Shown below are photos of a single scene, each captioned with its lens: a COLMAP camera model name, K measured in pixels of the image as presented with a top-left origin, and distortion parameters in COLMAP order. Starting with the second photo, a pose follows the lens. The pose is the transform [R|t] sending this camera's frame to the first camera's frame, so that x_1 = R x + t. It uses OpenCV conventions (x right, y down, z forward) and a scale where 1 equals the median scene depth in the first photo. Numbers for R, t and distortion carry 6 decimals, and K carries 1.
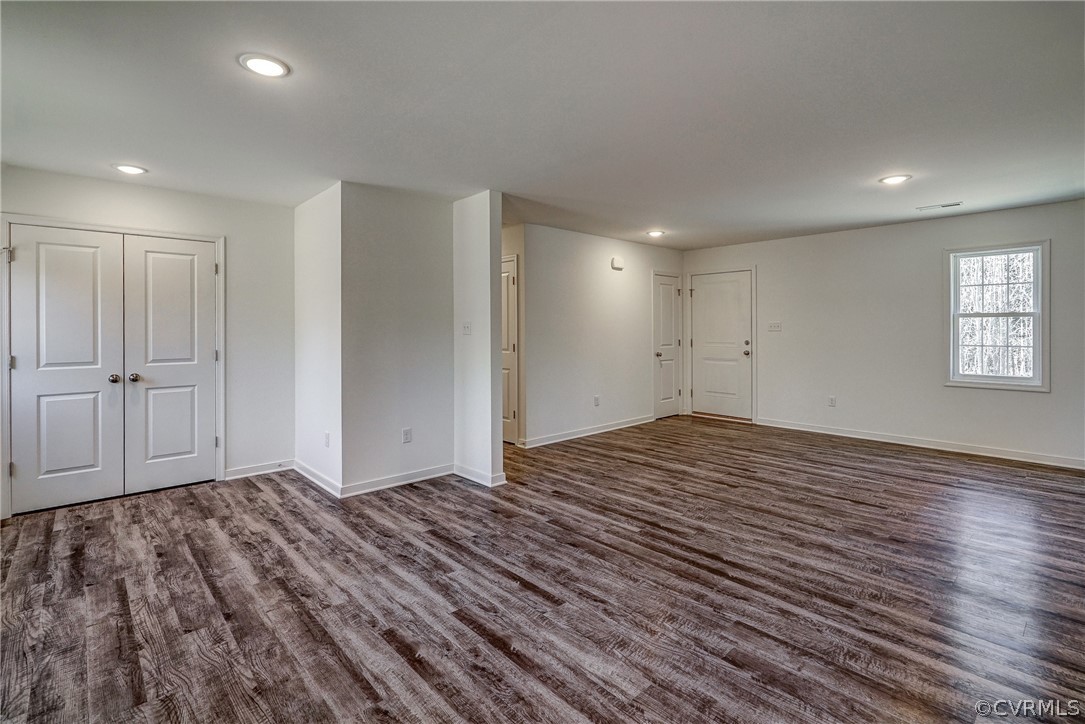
lens RADIAL K [[507.1, 0, 547.9], [0, 507.1, 329.5], [0, 0, 1]] dist [-0.001179, 0.001180]
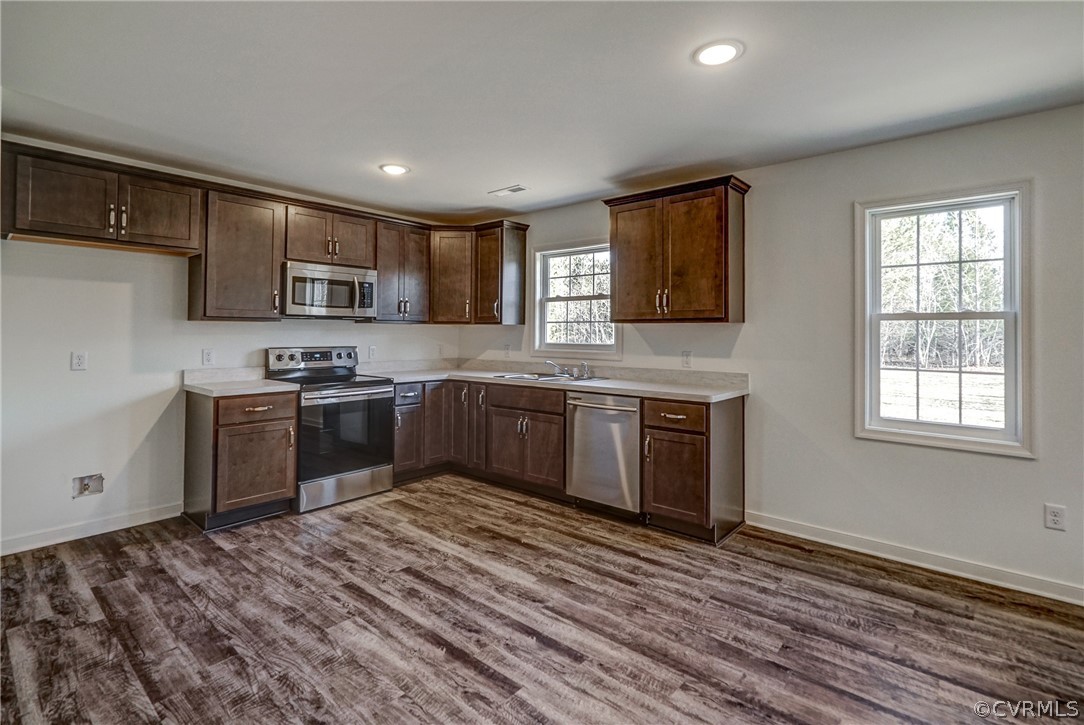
lens RADIAL K [[511.6, 0, 539.9], [0, 511.6, 321.4], [0, 0, 1]] dist [-0.002443, -0.000448]
pose [[-0.993579, -0.003143, -0.113101, -0.102482], [-0.000967, 0.999813, -0.019288, -0.003073], [0.113140, -0.019055, -0.993396, 1.470851]]
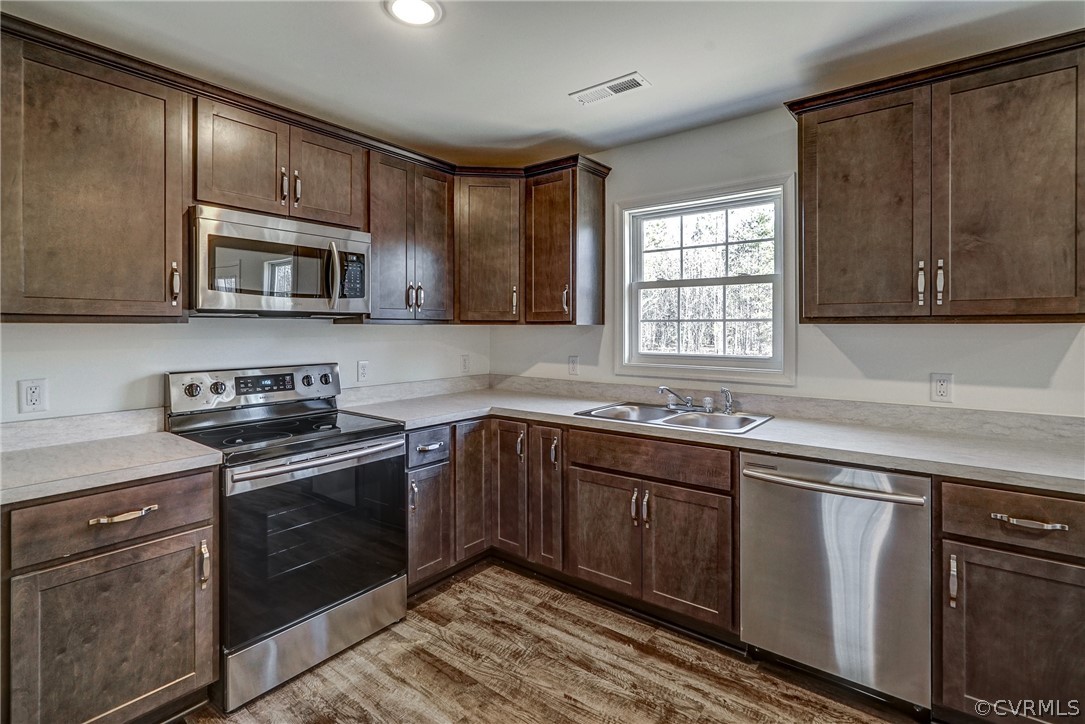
lens RADIAL K [[507.1, 0, 547.9], [0, 507.1, 329.5], [0, 0, 1]] dist [-0.001179, 0.001180]
pose [[-0.985019, 0.005328, -0.172361, 0.061121], [0.004137, 0.999965, 0.007267, -0.023146], [0.172394, 0.006445, -0.985007, 0.812694]]
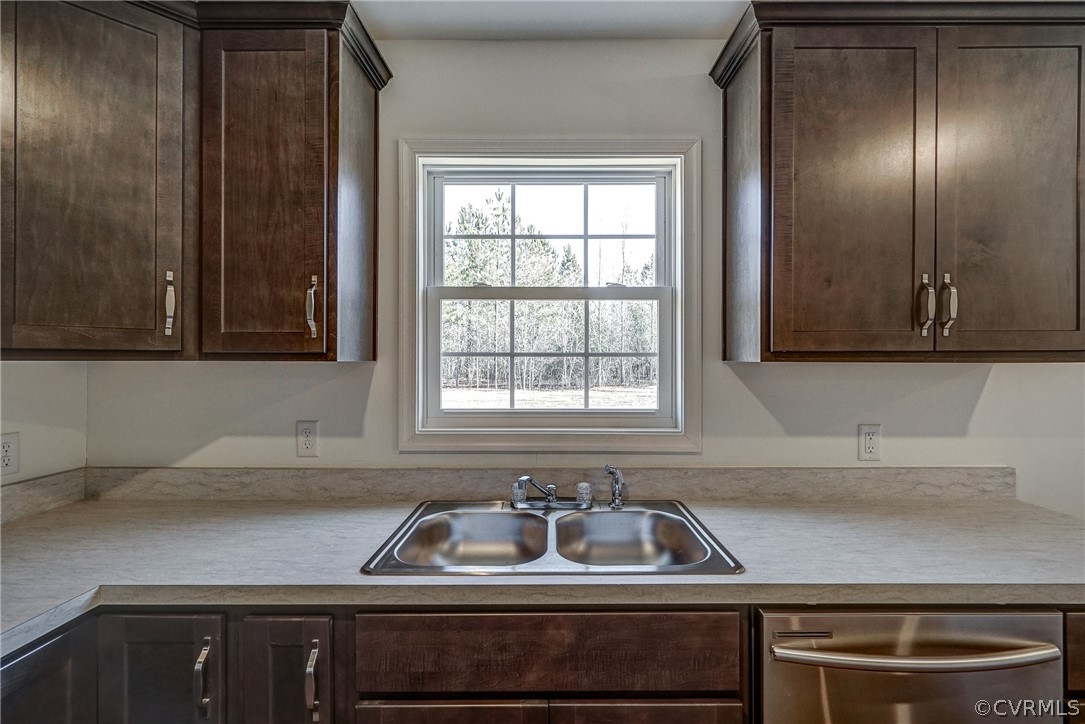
lens RADIAL K [[497.3, 0, 547.6], [0, 497.3, 359.8], [0, 0, 1]] dist [-0.001034, 0.000232]
pose [[-0.682608, 0.003203, -0.730778, 0.040287], [0.000241, 0.999991, 0.004158, -0.028242], [0.730785, 0.002662, -0.682603, 0.297463]]
